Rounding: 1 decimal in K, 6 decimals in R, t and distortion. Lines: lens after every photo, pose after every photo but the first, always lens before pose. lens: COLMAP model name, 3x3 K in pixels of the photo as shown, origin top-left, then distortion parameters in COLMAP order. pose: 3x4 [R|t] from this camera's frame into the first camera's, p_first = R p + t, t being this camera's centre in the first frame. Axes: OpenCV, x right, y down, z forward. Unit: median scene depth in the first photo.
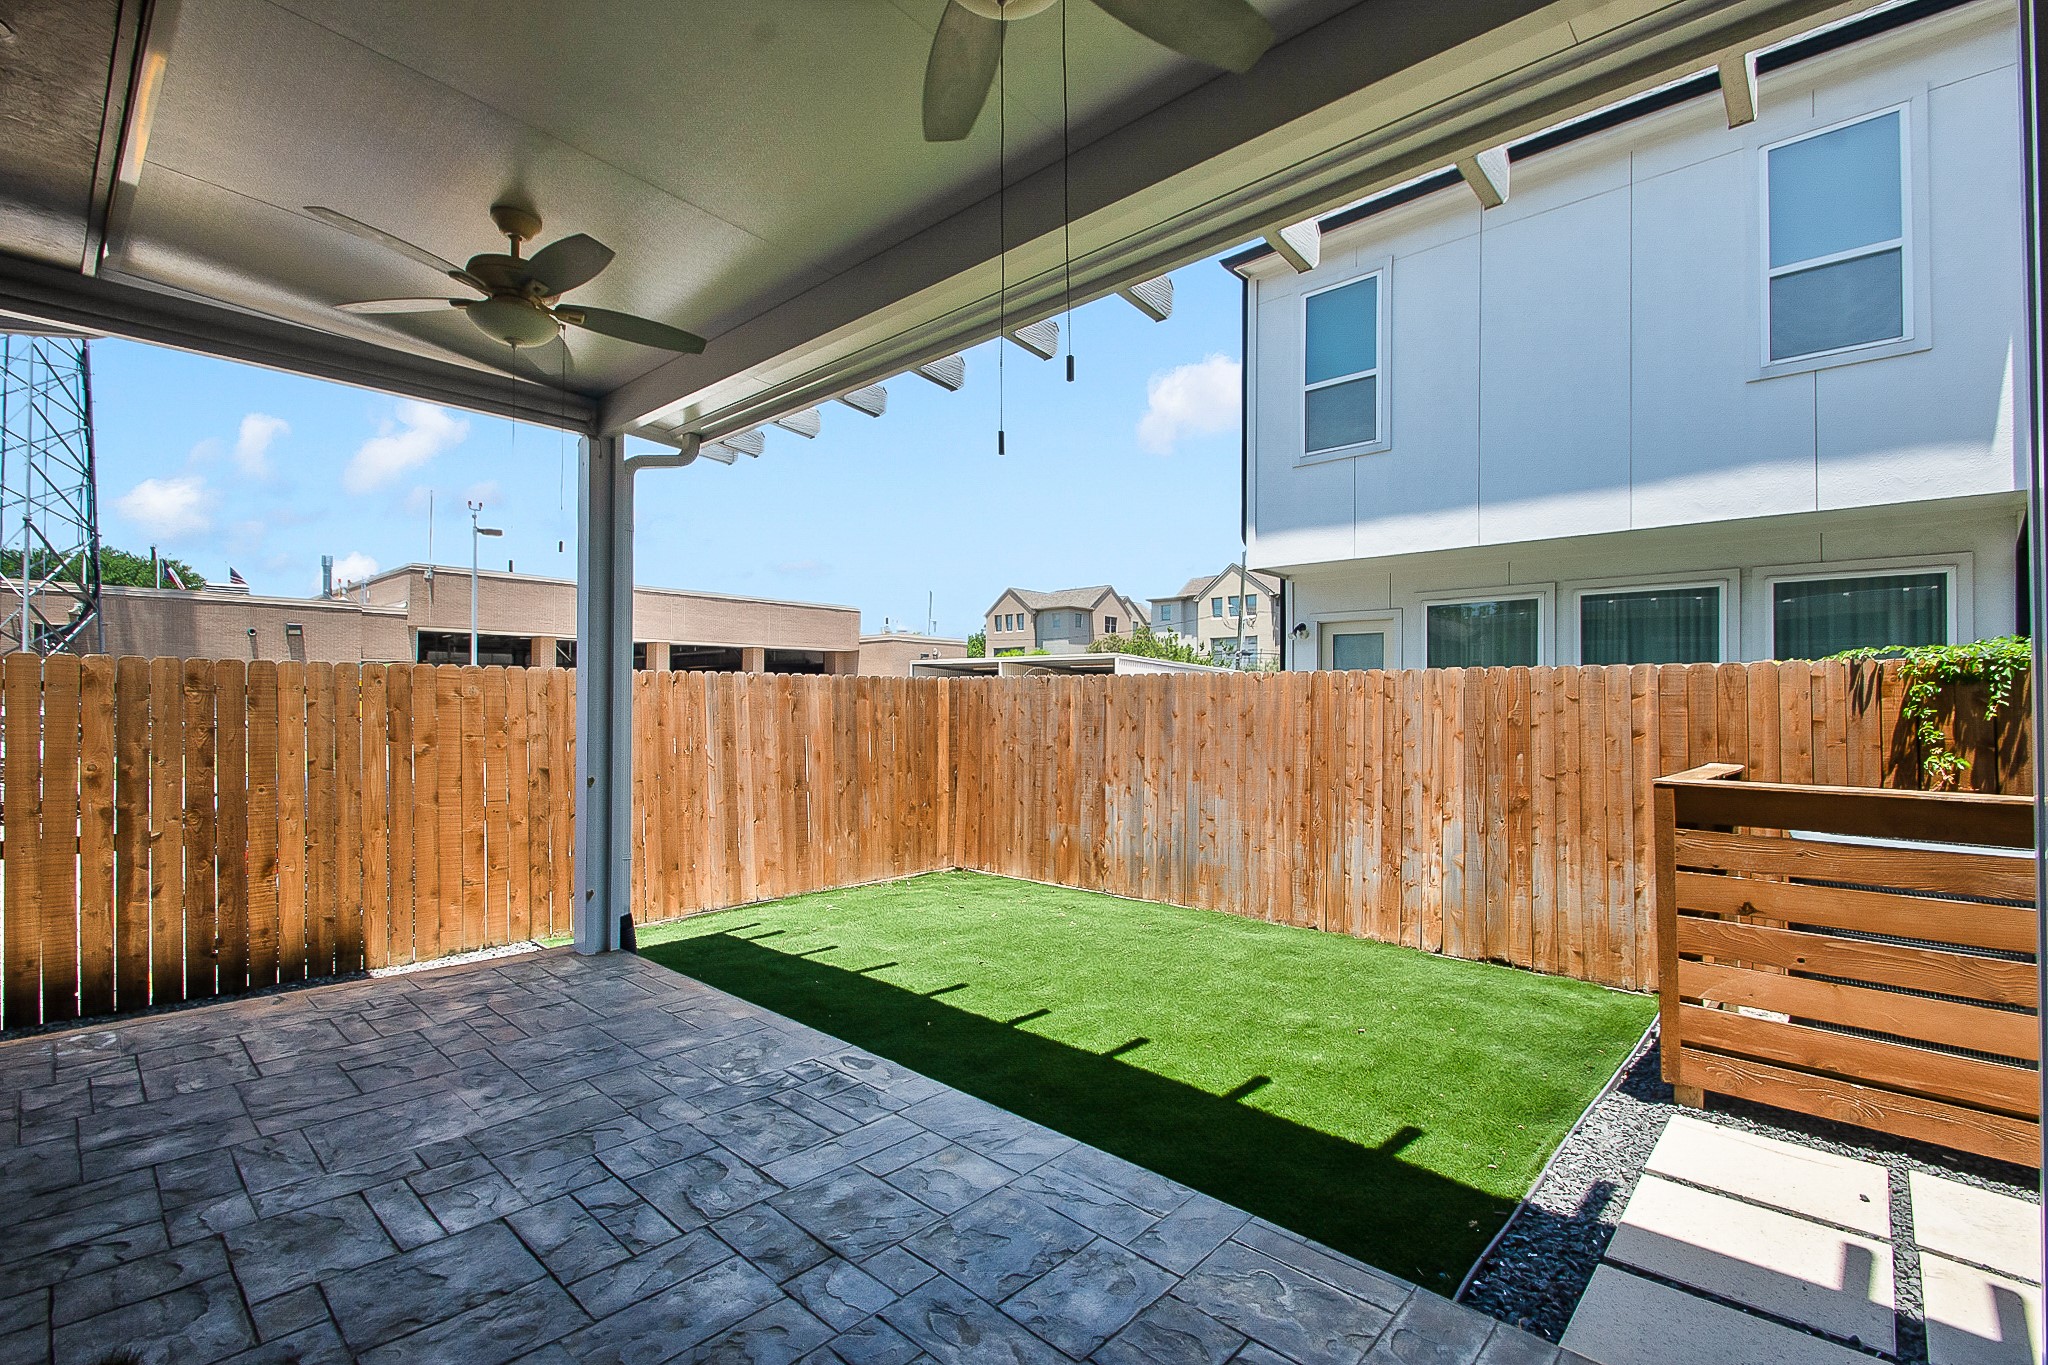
lens RADIAL K [[924.4, 0, 1034.5], [0, 924.4, 690.6], [0, 0, 1]] dist [0.032294, -0.019520]
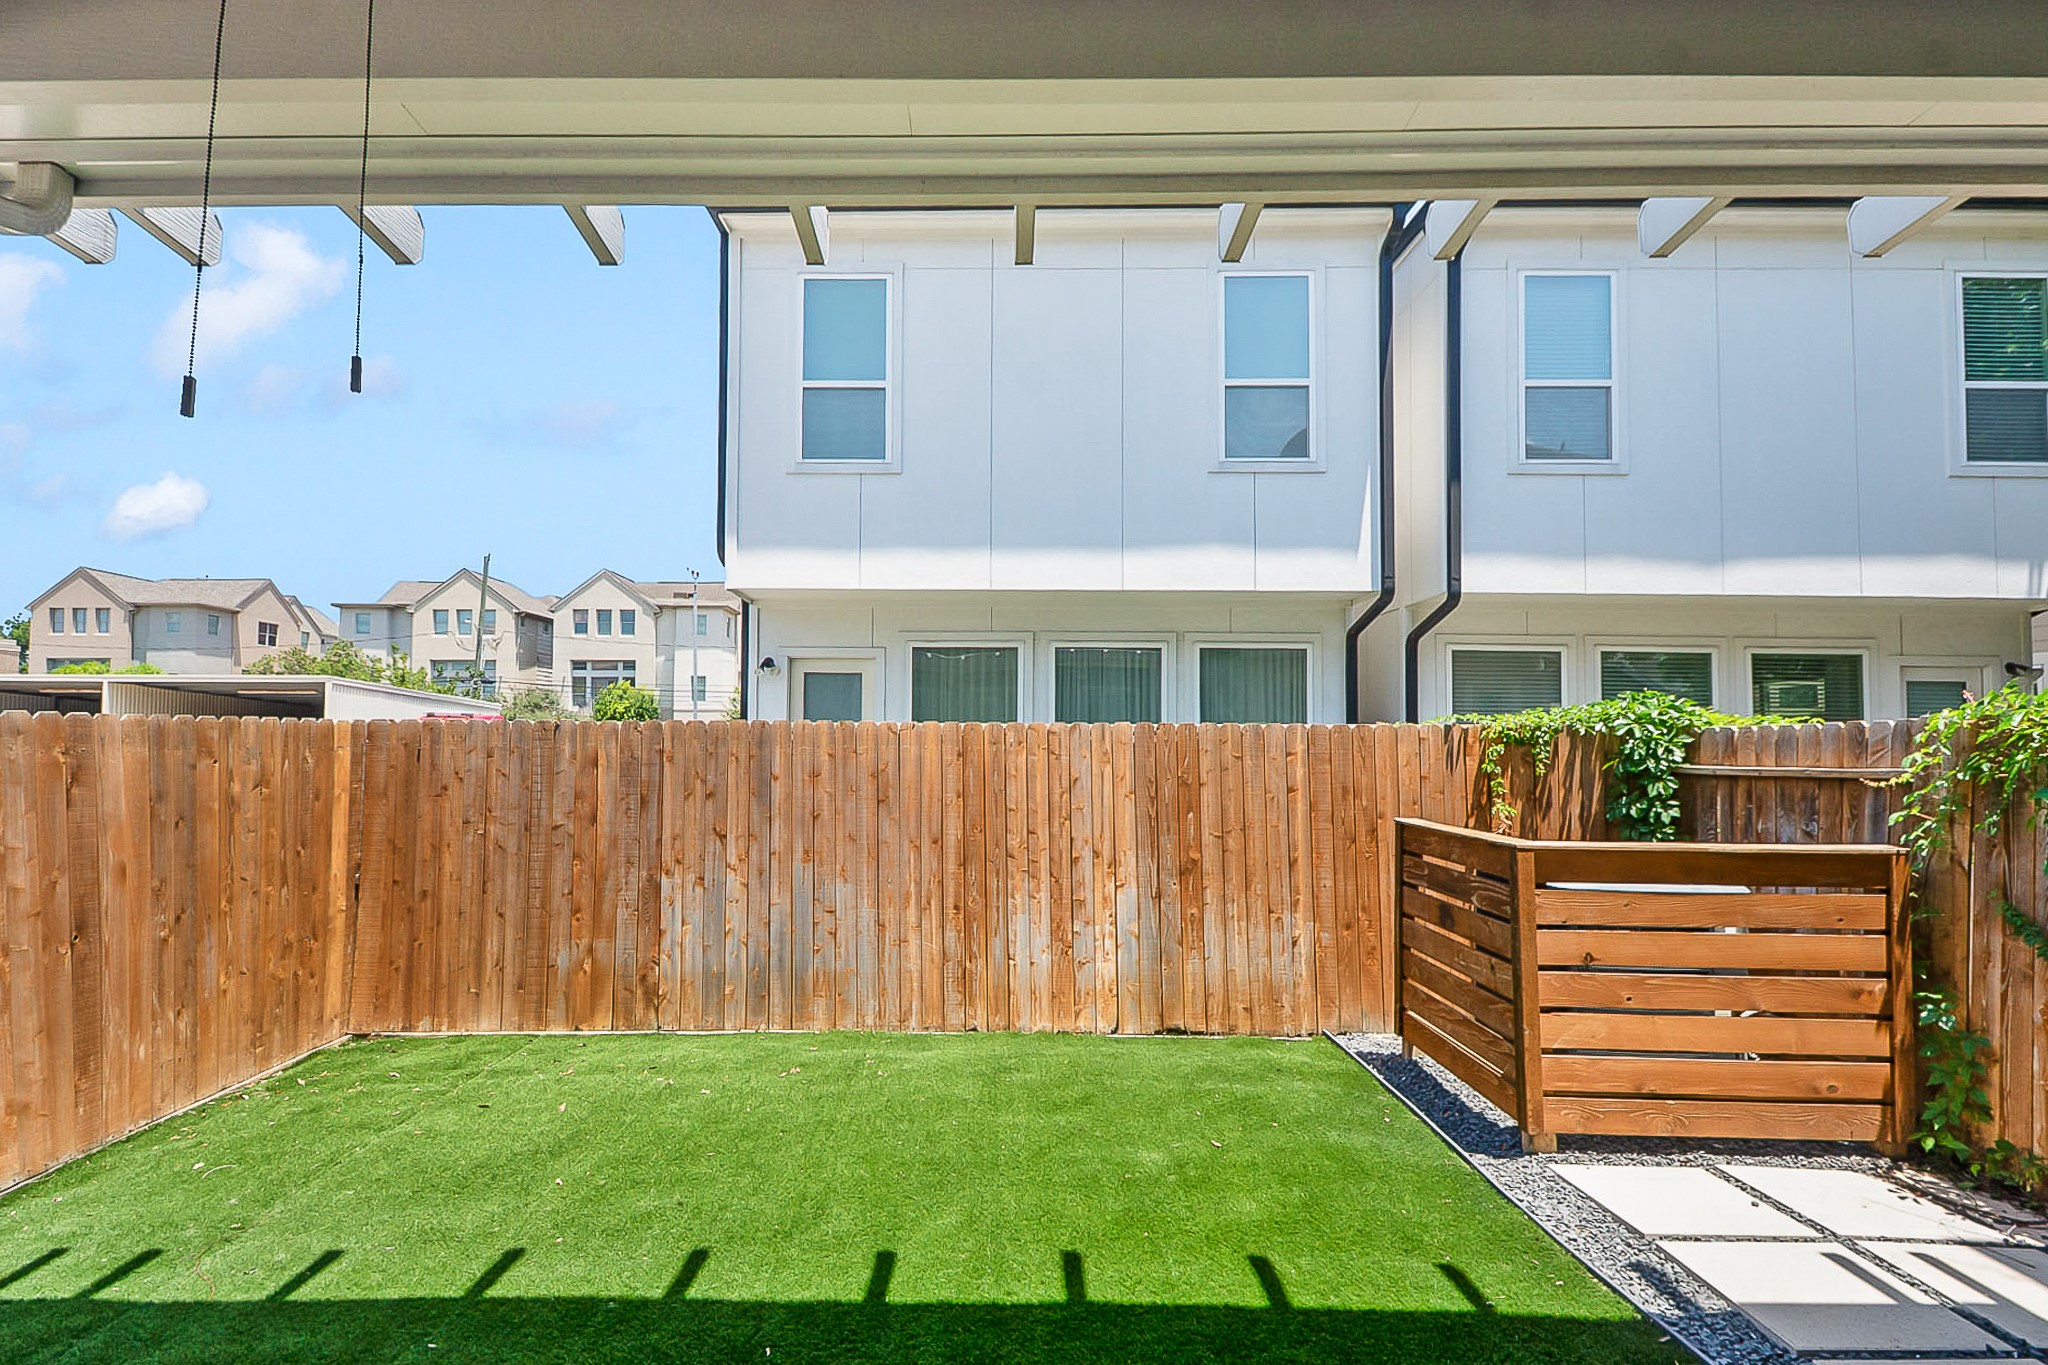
lens RADIAL K [[1007.0, 0, 976.0], [0, 1007.0, 708.3], [0, 0, 1]] dist [0.031258, -0.019542]
pose [[0.746811, 0.019482, 0.664751, -0.278496], [-0.008684, 0.999771, -0.019545, -0.014859], [-0.664980, 0.008824, 0.746809, 0.283524]]
